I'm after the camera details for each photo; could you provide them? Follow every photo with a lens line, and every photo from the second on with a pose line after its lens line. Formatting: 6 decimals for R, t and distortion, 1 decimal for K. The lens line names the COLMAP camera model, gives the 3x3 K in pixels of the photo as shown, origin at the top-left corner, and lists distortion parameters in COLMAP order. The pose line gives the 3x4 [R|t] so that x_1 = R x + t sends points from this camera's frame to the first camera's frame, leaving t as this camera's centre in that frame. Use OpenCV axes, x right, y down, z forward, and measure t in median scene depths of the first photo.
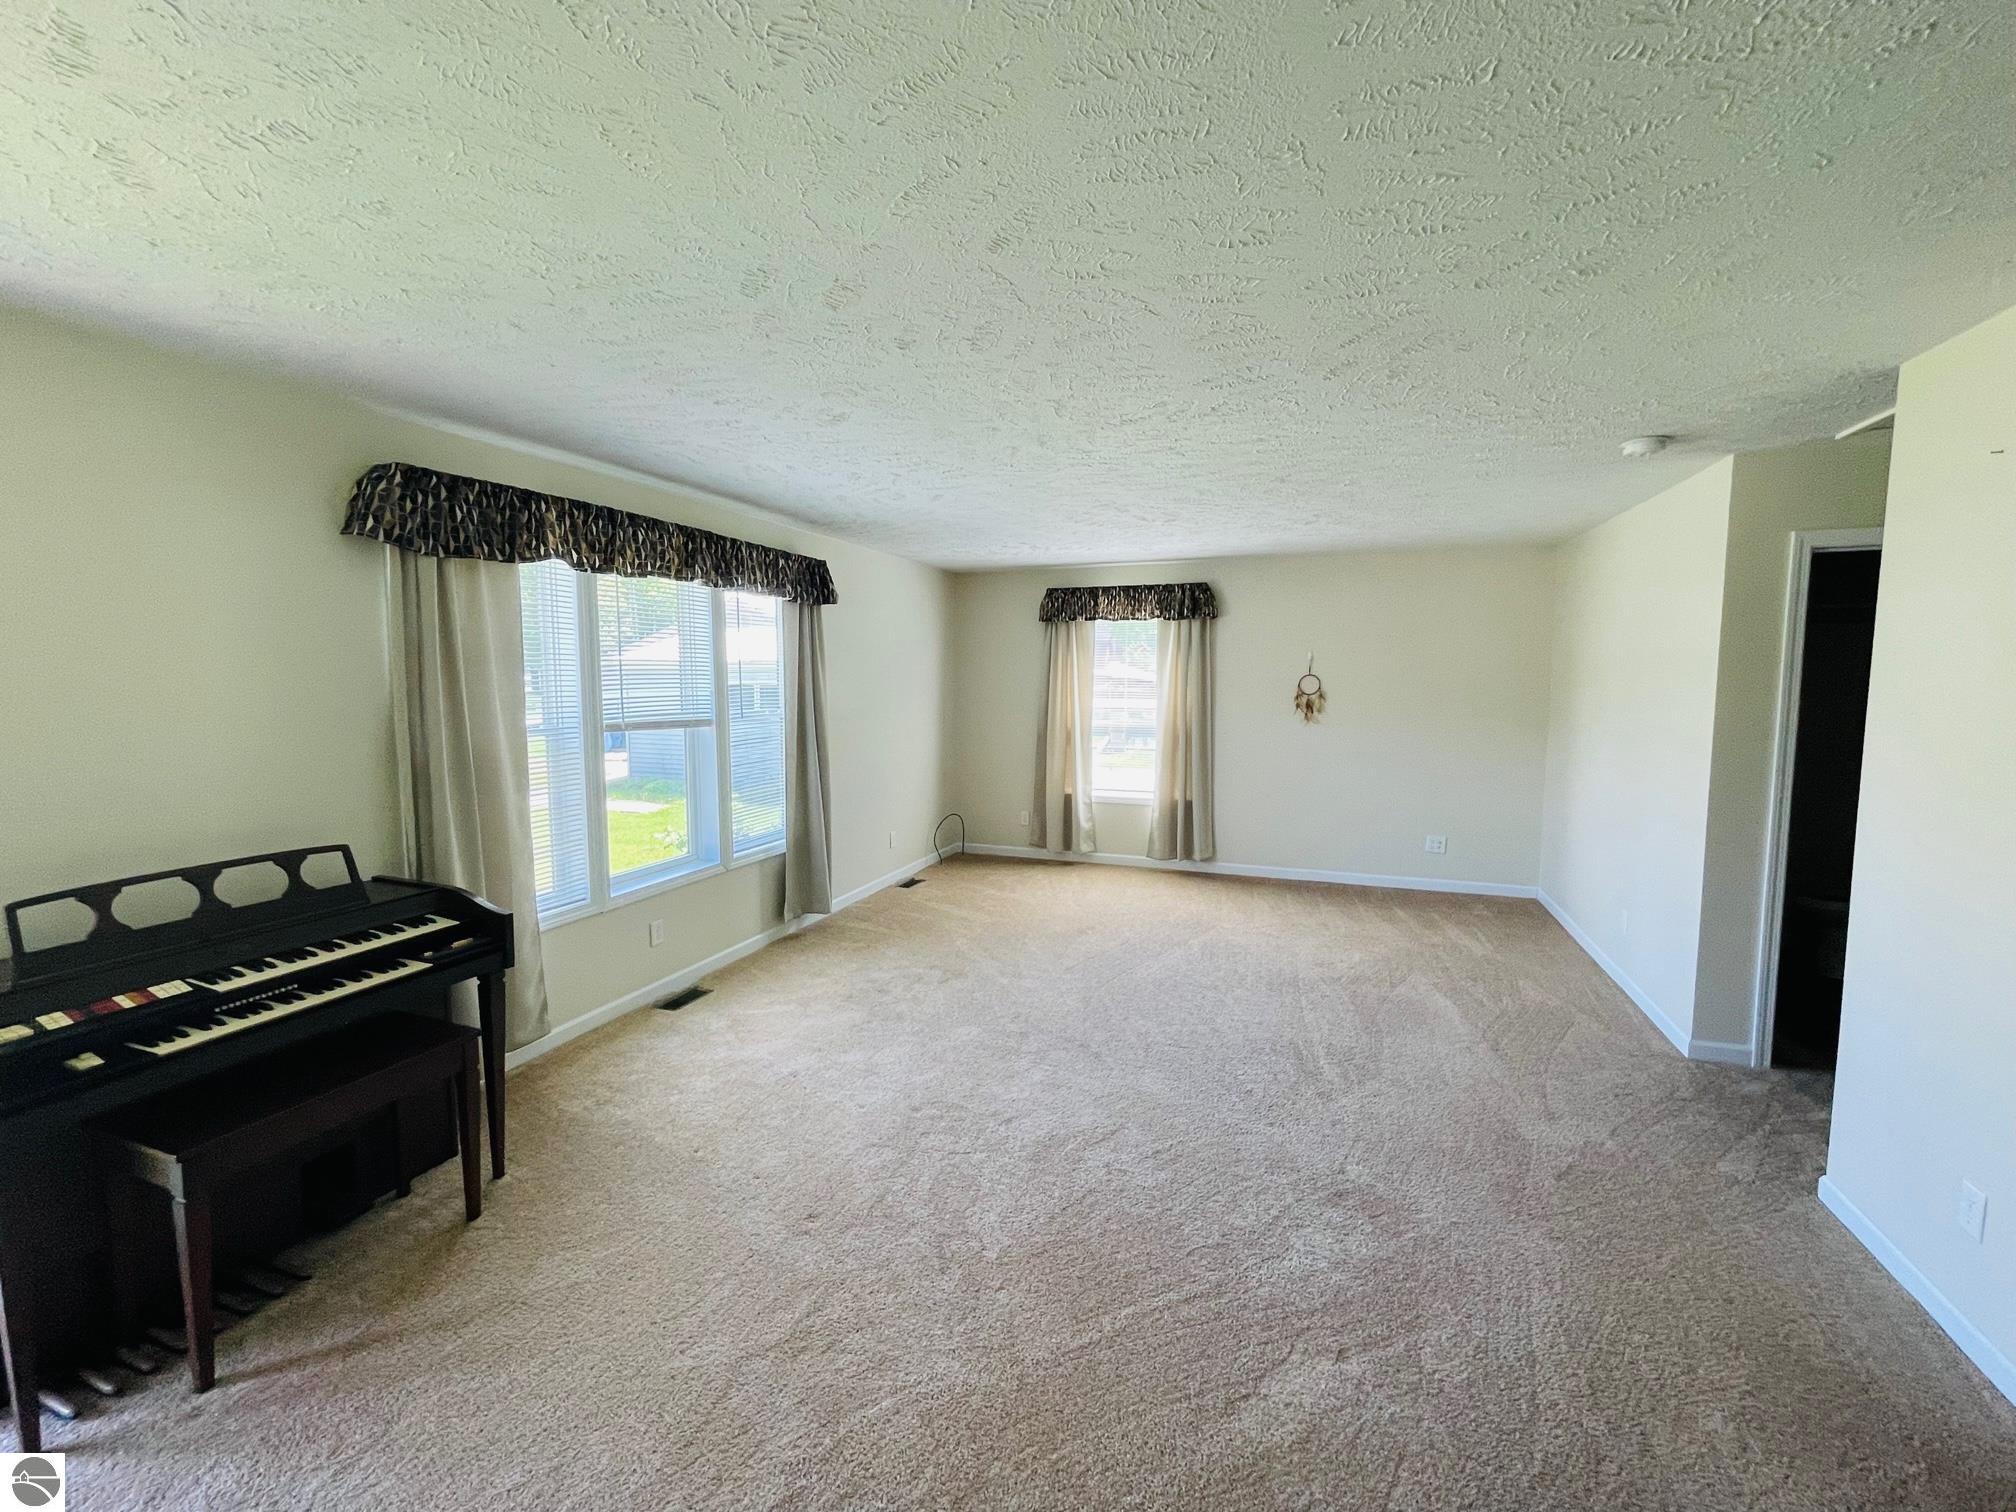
lens RADIAL K [[825.9, 0, 1008.0], [0, 825.9, 756.0], [0, 0, 1]] dist [-0.001798, -0.000061]
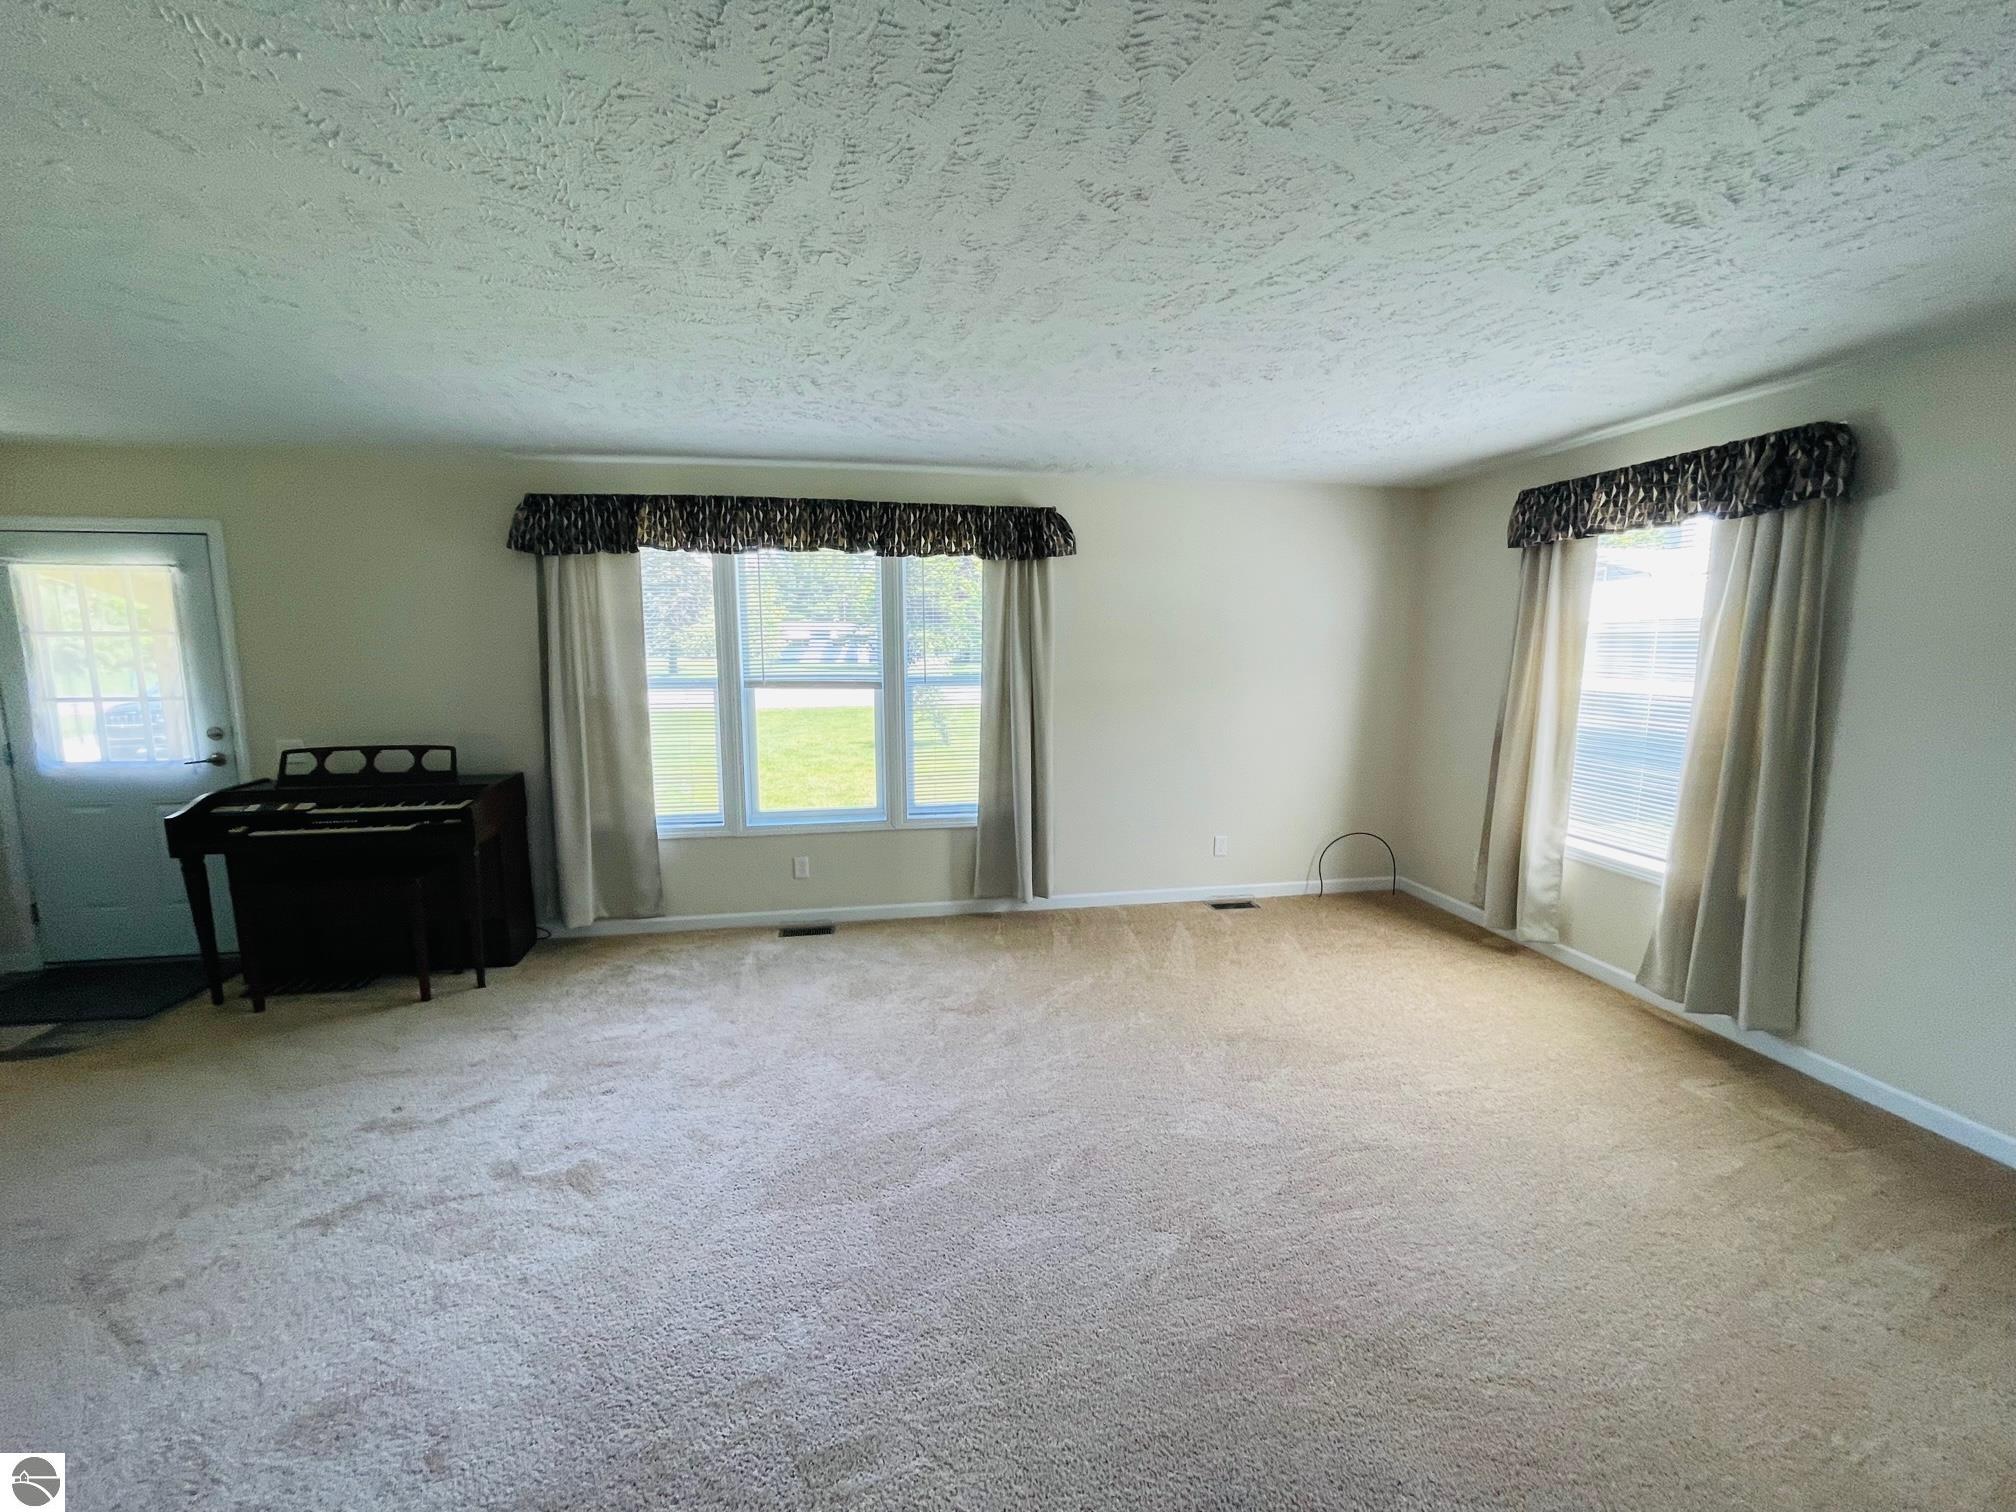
lens RADIAL K [[793.2, 0, 971.1], [0, 793.2, 745.4], [0, 0, 1]] dist [-0.001496, -0.000268]
pose [[0.519201, 0.106893, -0.847941, 0.530443], [-0.079140, 0.993898, 0.076834, -0.047718], [0.850980, 0.027214, 0.524492, 0.547988]]
